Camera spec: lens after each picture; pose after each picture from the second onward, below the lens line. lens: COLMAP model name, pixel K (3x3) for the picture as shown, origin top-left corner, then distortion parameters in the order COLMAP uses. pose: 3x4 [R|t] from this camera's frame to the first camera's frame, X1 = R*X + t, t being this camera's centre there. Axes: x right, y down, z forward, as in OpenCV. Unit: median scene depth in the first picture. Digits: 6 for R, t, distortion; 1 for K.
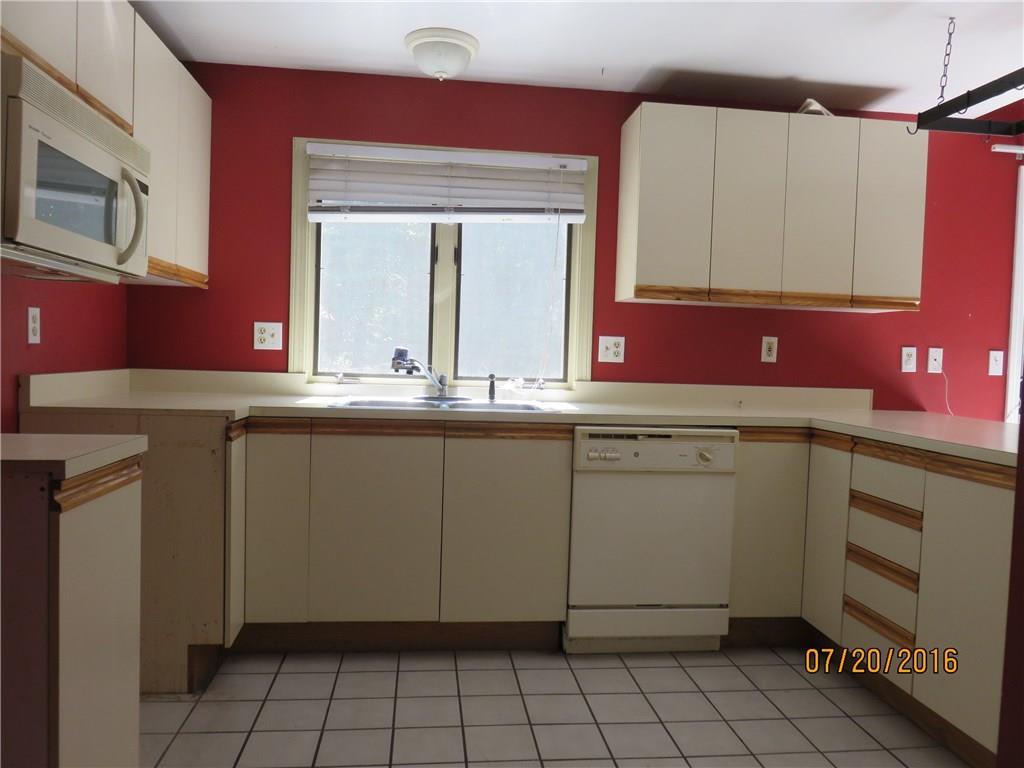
lens RADIAL K [[773.3, 0, 512.0], [0, 773.3, 384.0], [0, 0, 1]] dist [-0.011002, 0.004887]
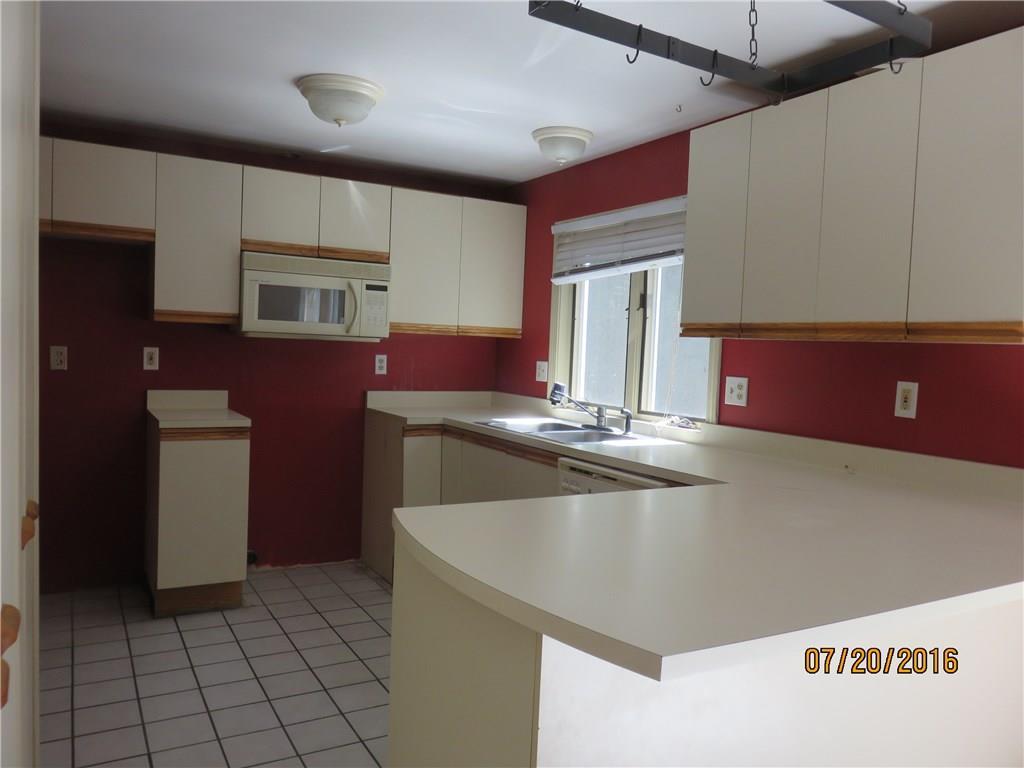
lens RADIAL K [[773.3, 0, 512.0], [0, 773.3, 384.0], [0, 0, 1]] dist [-0.011002, 0.004887]
pose [[0.399772, 0.028751, -0.916163, 0.869550], [-0.061072, 0.998122, 0.004674, -0.041948], [0.914578, 0.054084, 0.400778, 0.394634]]
